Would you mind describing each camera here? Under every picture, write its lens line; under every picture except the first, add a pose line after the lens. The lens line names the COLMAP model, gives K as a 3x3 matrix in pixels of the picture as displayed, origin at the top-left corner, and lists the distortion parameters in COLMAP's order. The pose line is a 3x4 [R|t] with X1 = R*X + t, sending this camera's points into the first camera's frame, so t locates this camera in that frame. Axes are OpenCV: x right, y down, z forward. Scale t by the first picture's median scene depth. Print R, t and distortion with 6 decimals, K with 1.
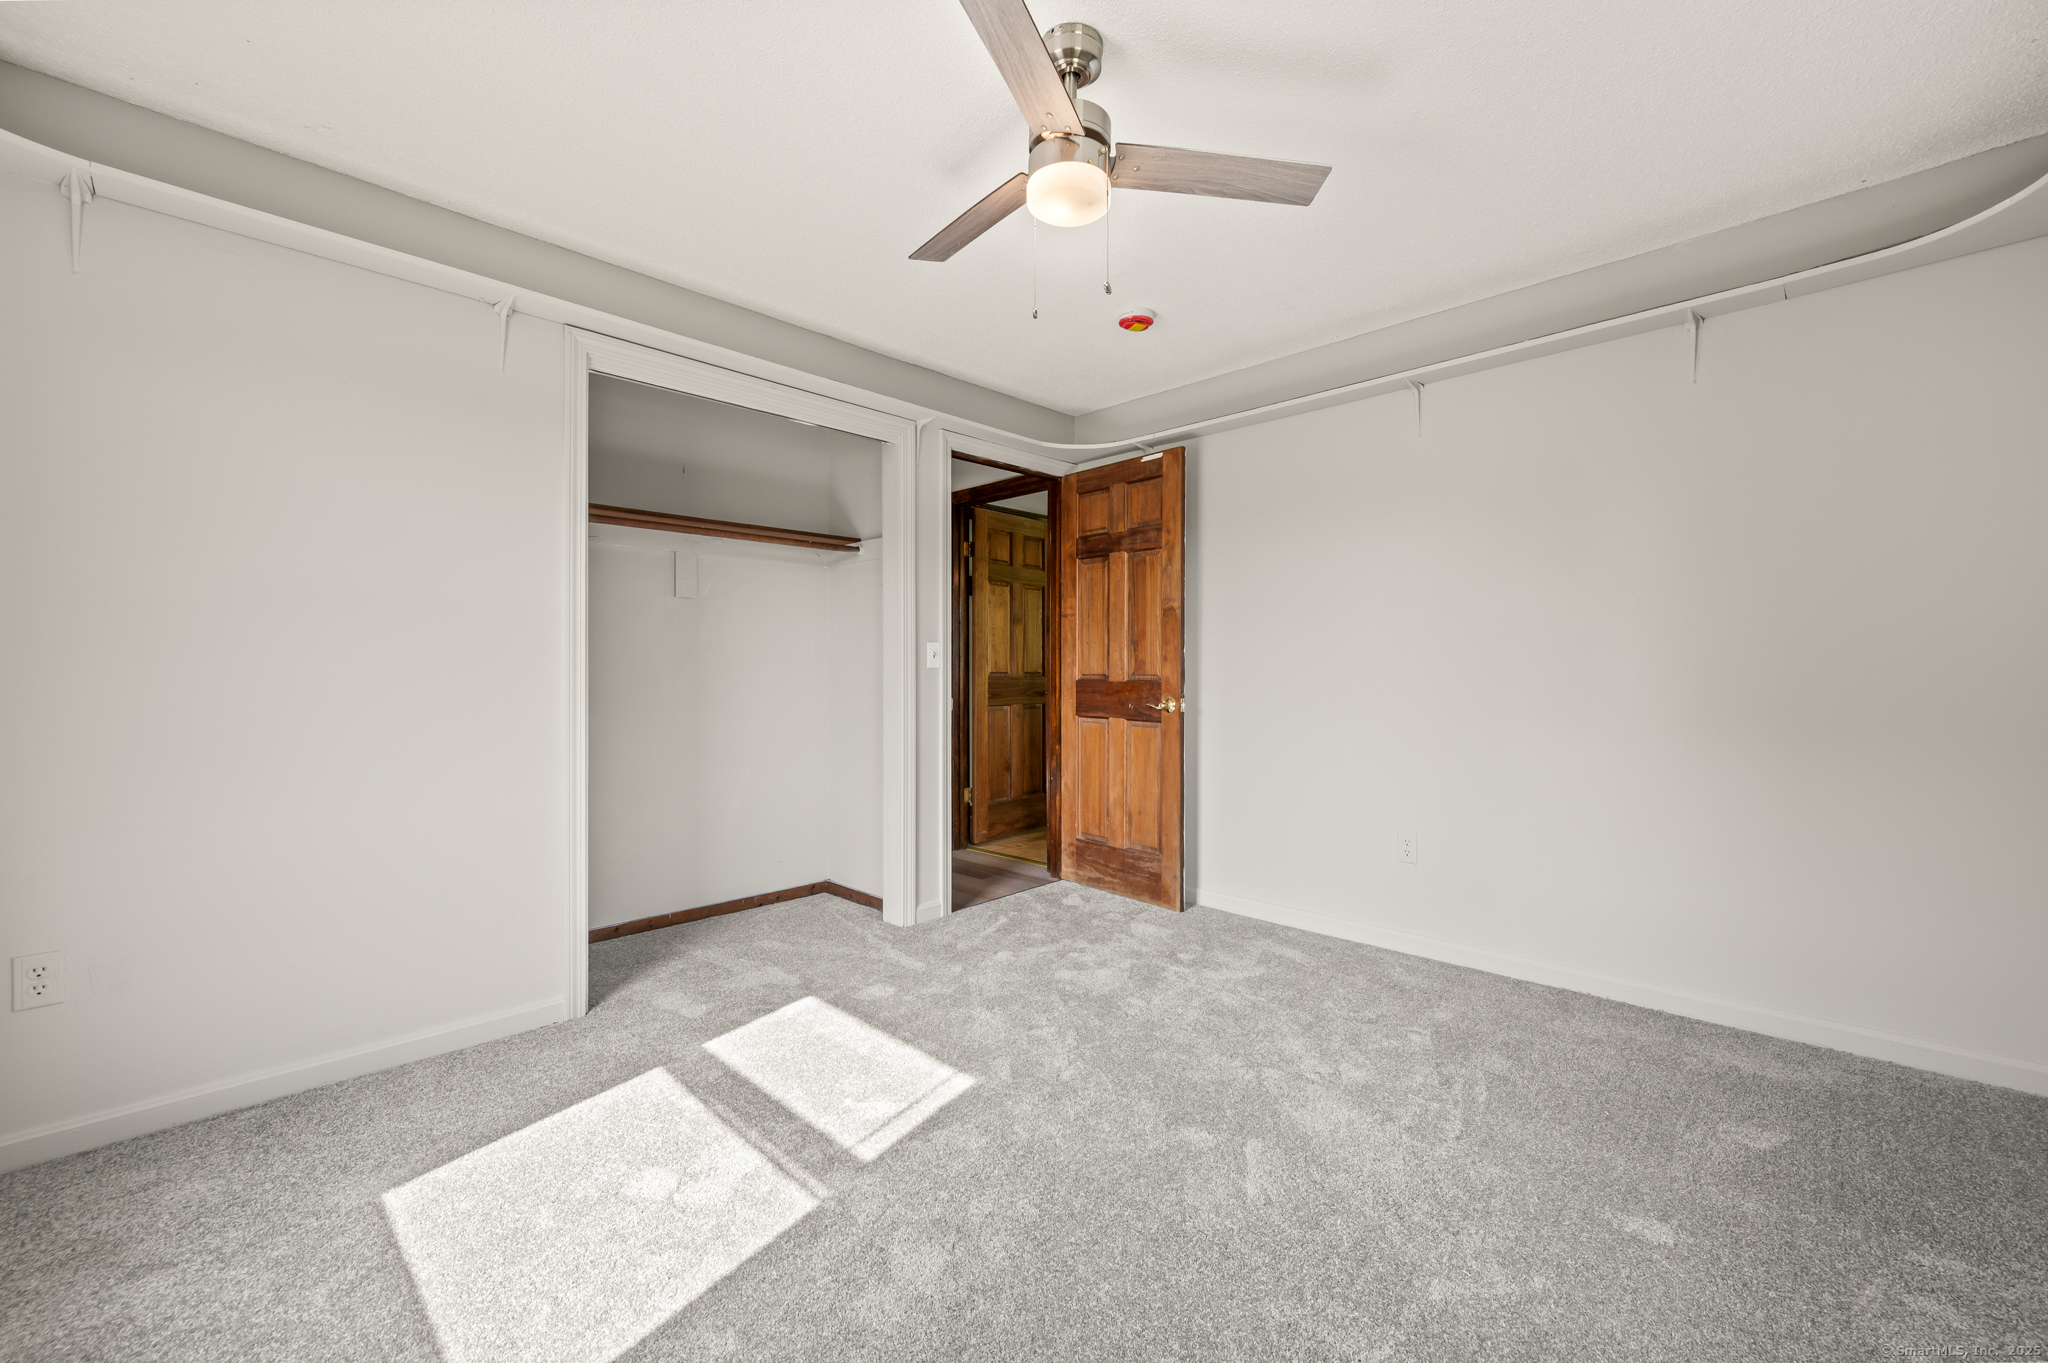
lens RADIAL K [[819.5, 0, 1020.8], [0, 819.5, 672.1], [0, 0, 1]] dist [0.000227, -0.000469]
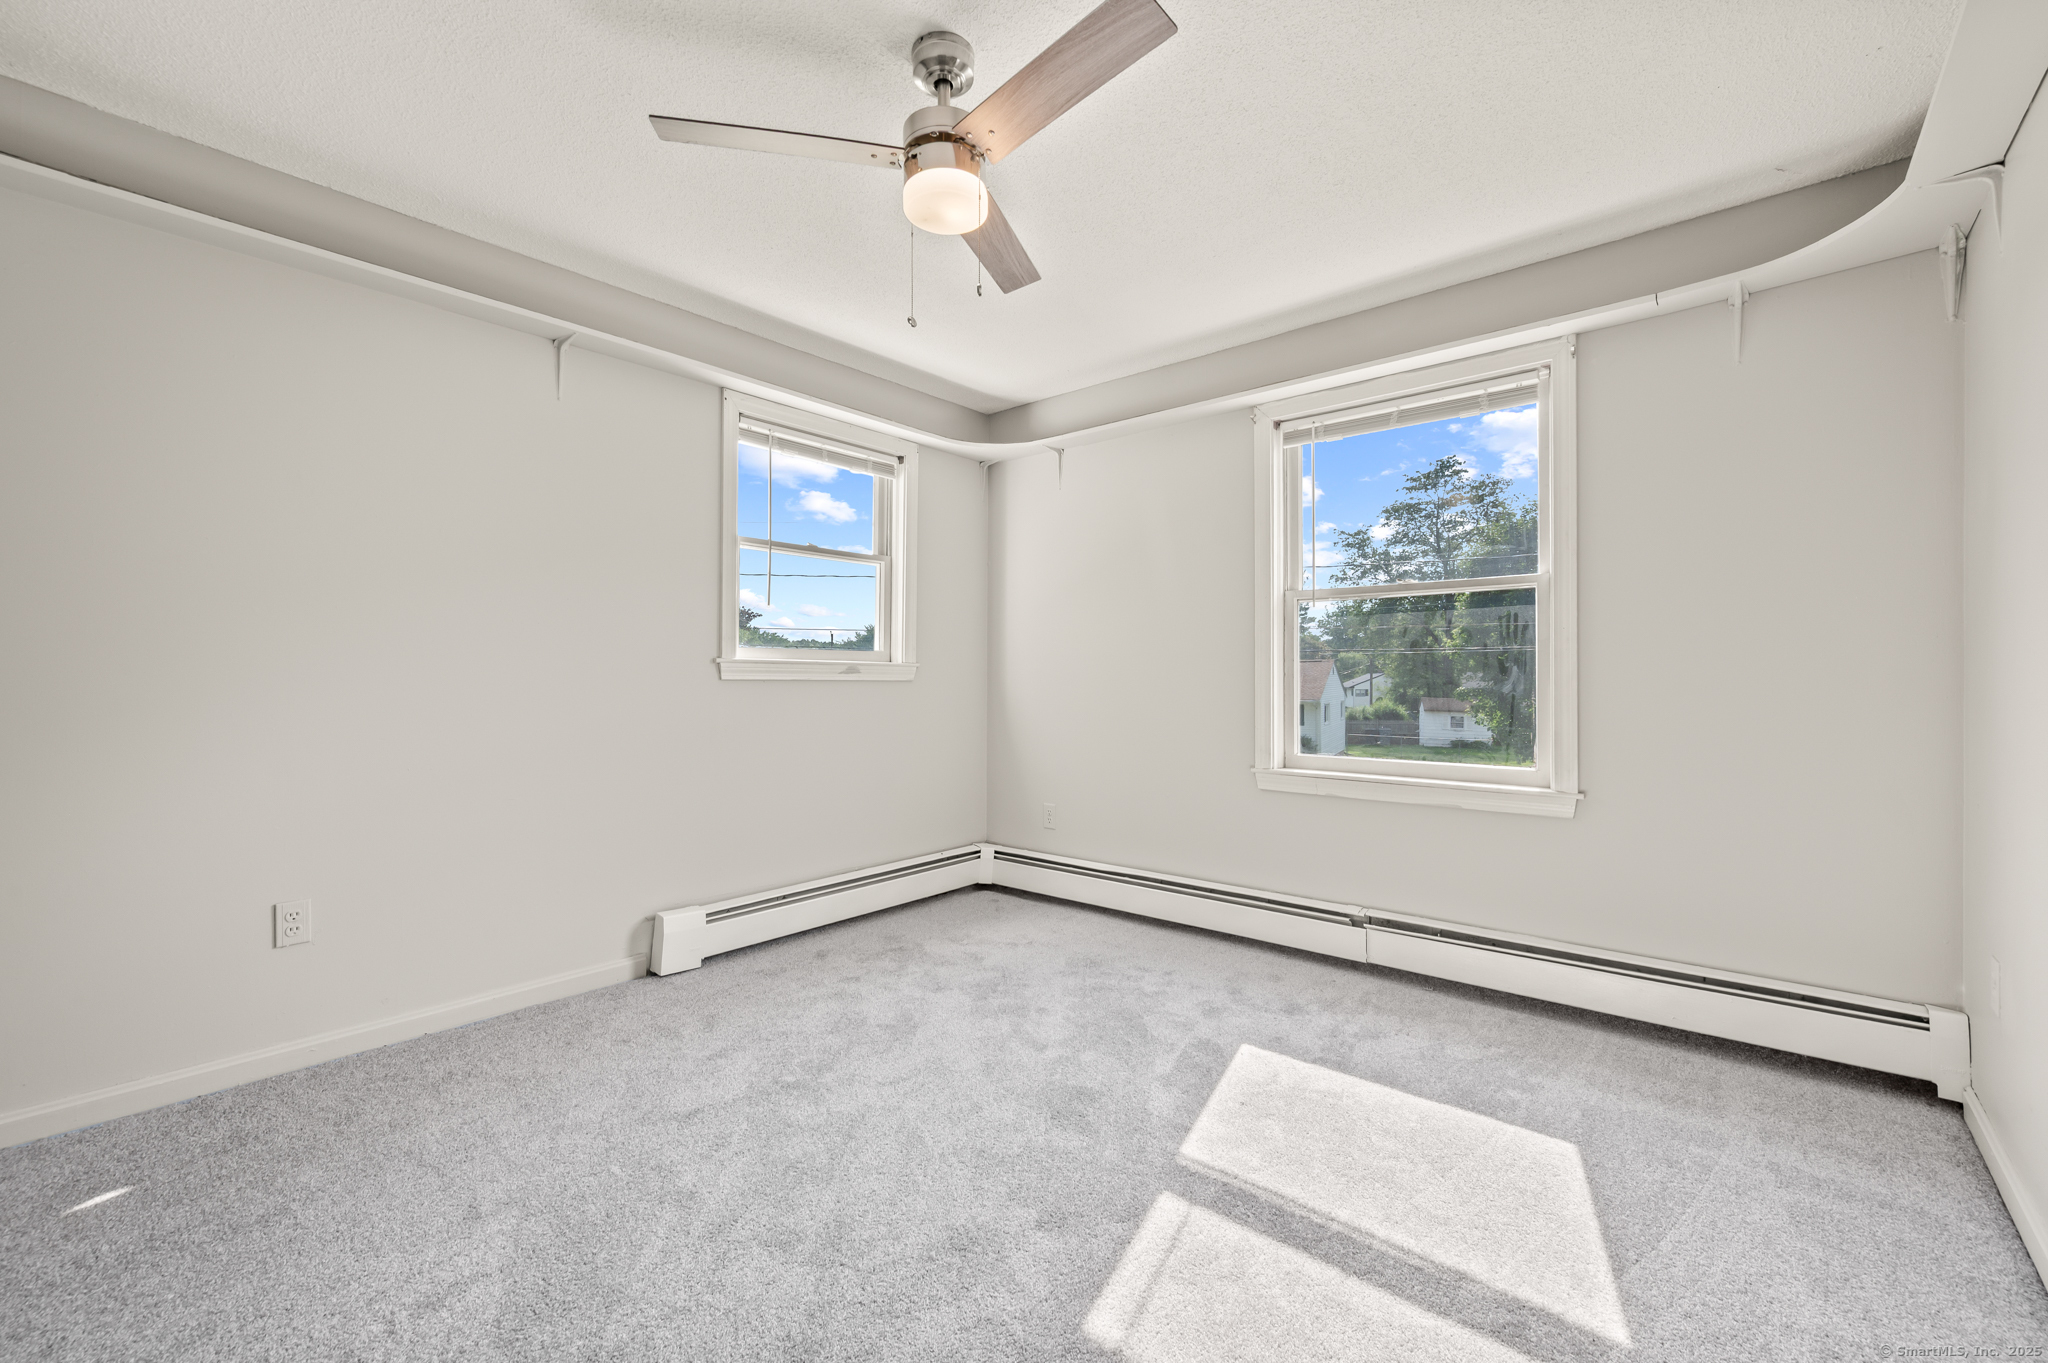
lens RADIAL K [[844.6, 0, 1020.6], [0, 844.6, 672.5], [0, 0, 1]] dist [0.003004, 0.000400]
pose [[-0.997522, 0.002170, -0.070325, 0.021862], [0.002136, 0.999998, 0.000552, 0.001197], [0.070326, 0.000400, -0.997524, 1.082347]]
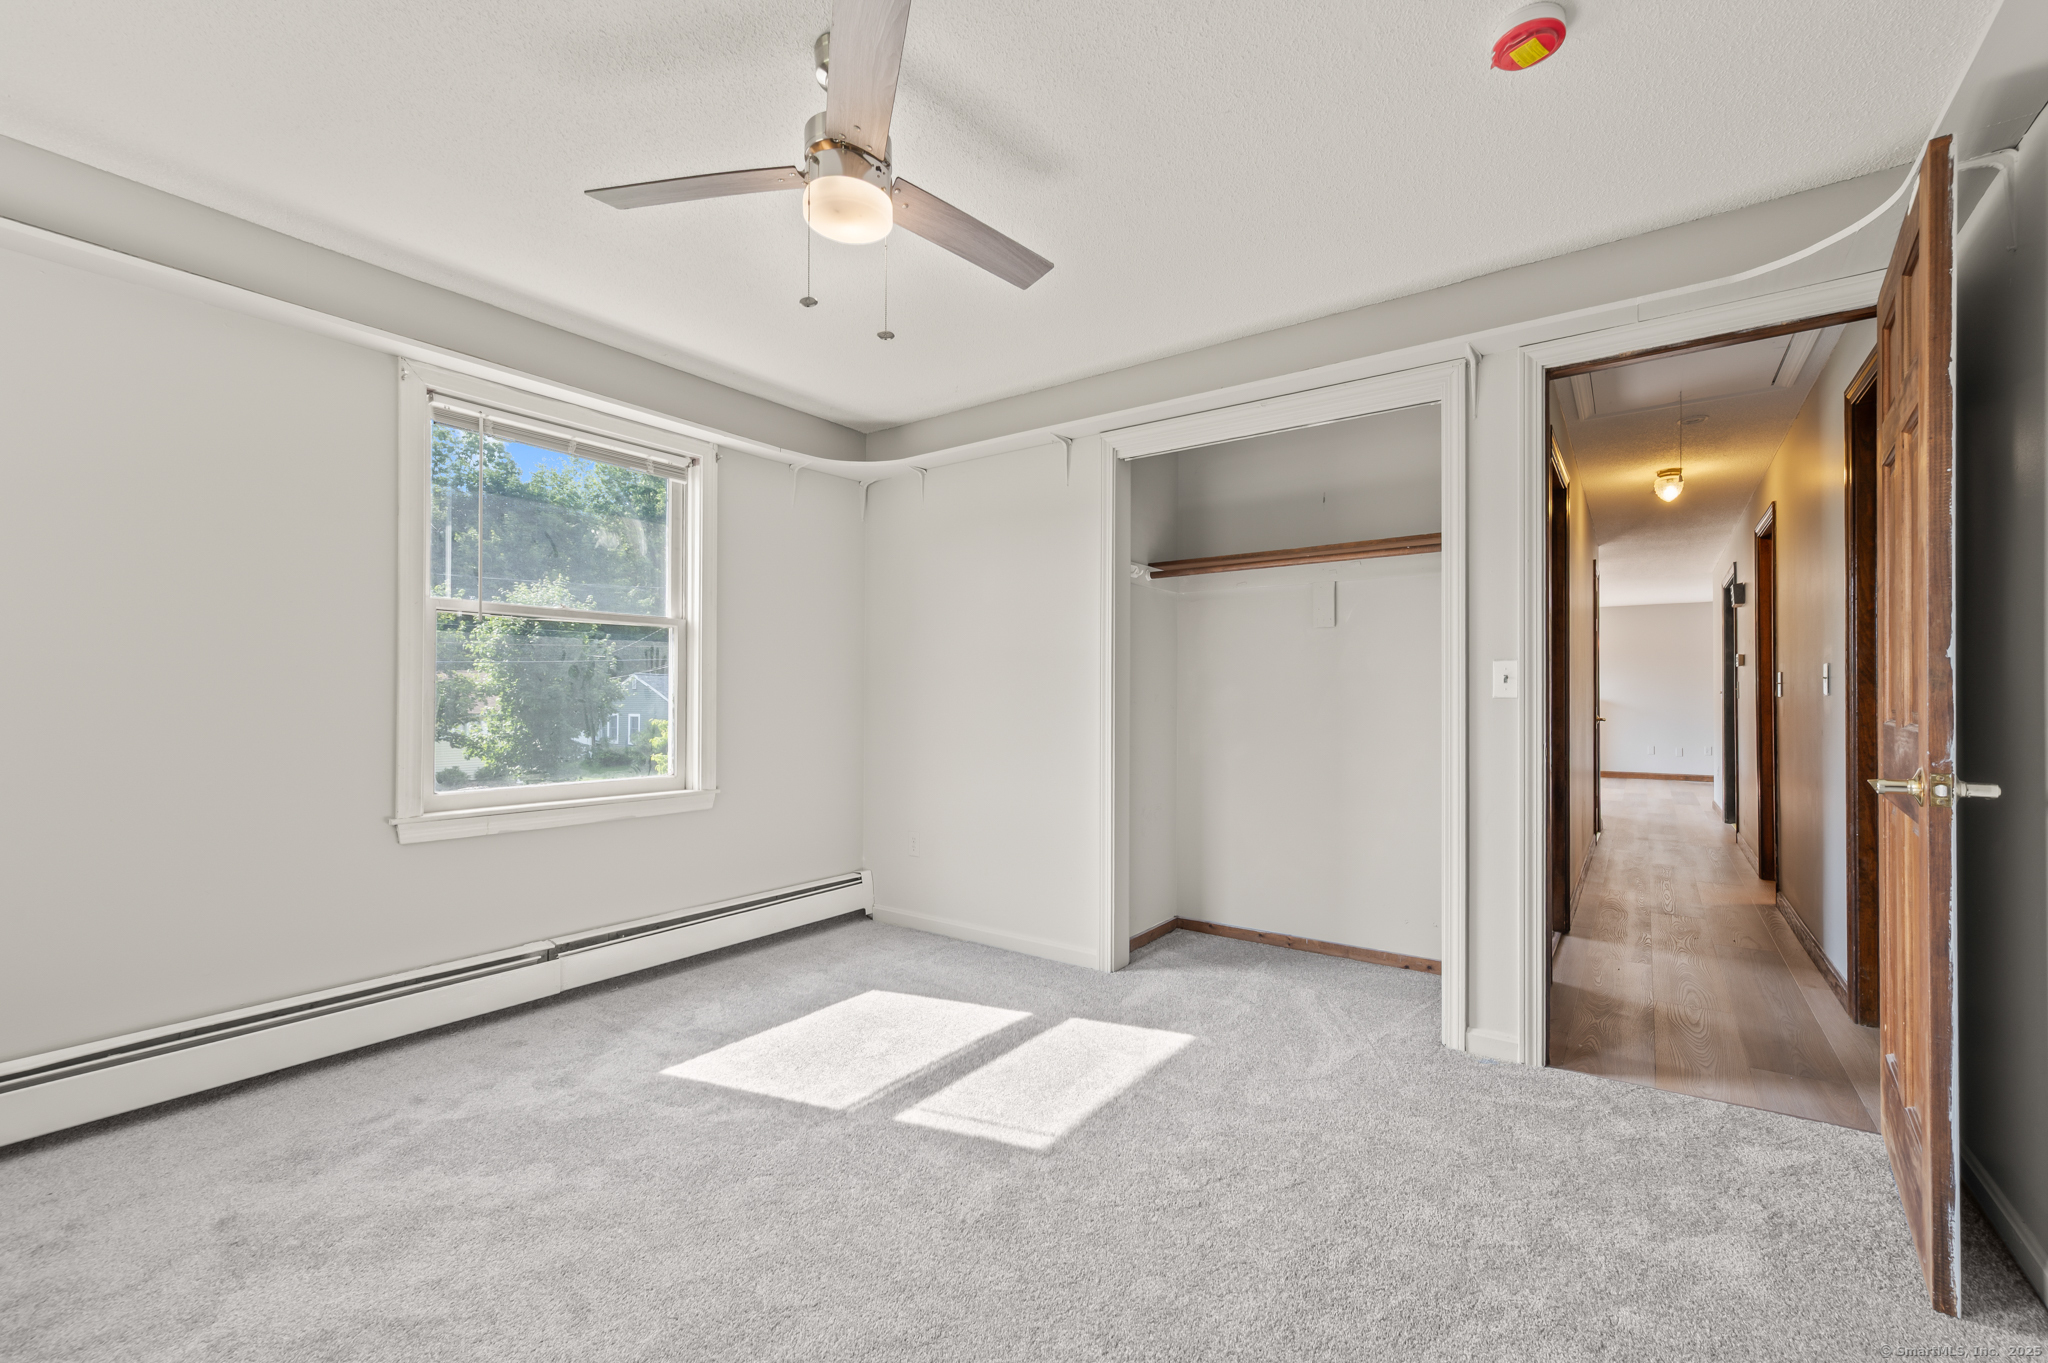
lens RADIAL K [[837.4, 0, 1104.1], [0, 837.4, 685.7], [0, 0, 1]] dist [0.002733, 0.000194]
pose [[0.202416, -0.008909, -0.979259, 0.583890], [-0.008202, 0.999908, -0.010792, -0.005706], [0.979265, 0.010216, 0.202324, 0.579727]]
